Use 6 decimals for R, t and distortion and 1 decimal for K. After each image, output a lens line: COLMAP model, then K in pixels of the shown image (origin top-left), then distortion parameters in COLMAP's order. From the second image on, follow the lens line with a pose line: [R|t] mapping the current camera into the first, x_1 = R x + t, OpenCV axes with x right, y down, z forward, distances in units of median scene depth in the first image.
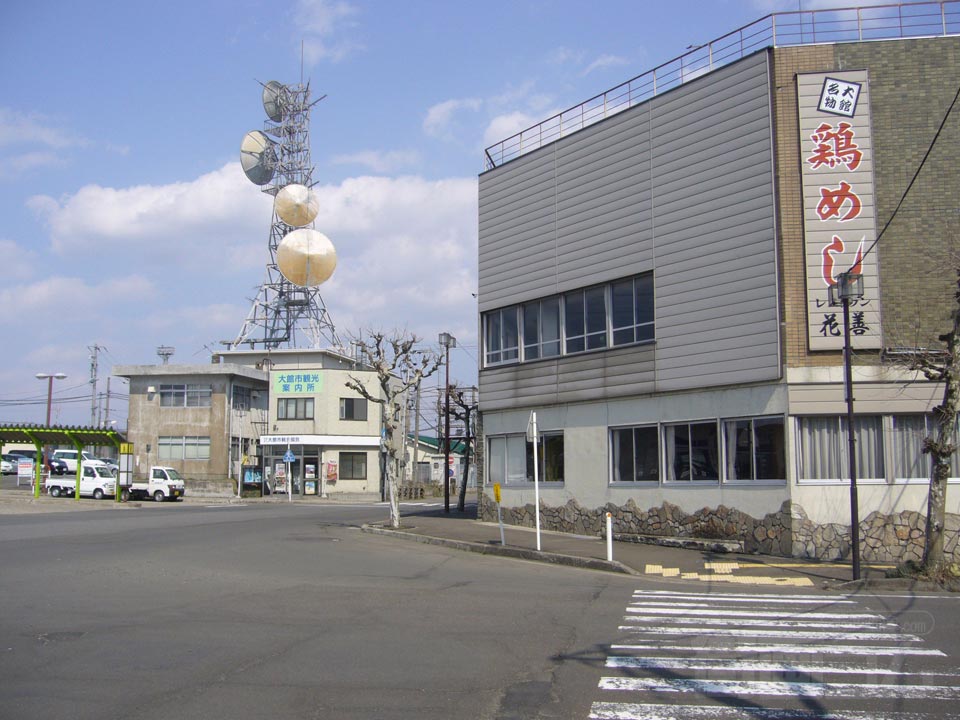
lens RADIAL K [[997.6, 0, 480.0], [0, 997.6, 360.0], [0, 0, 1]] dist [-0.076411, 0.007686]
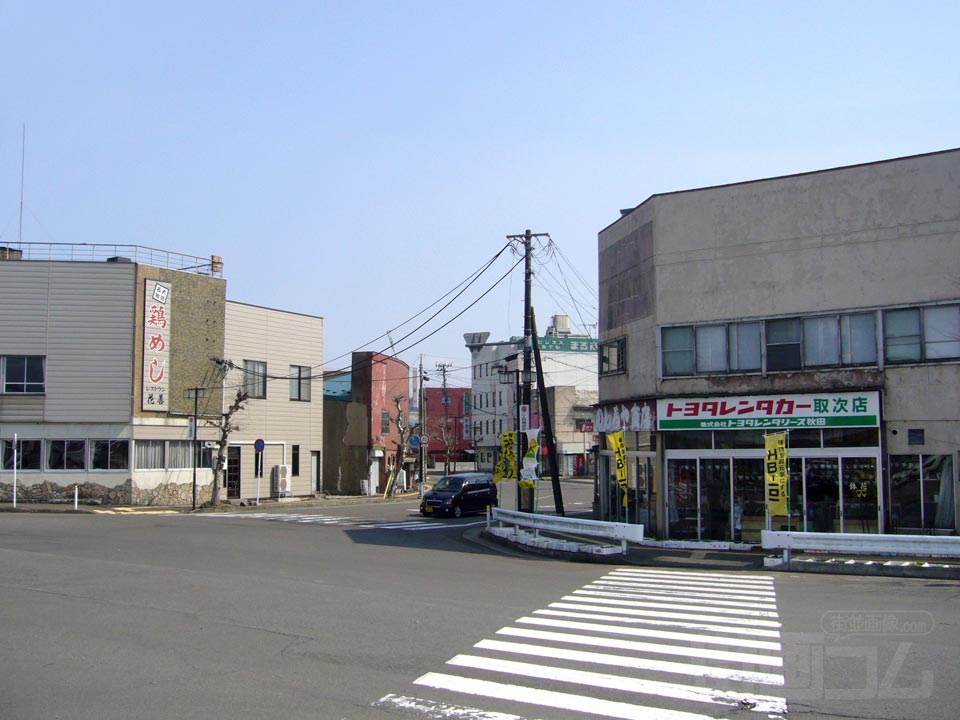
lens RADIAL K [[997.6, 0, 480.0], [0, 997.6, 360.0], [0, 0, 1]] dist [-0.076411, 0.007686]
pose [[0.397484, 0.092607, 0.912924, -1.351152], [-0.101298, 0.993242, -0.056650, -0.069912], [-0.912001, -0.069960, 0.404178, -0.544650]]
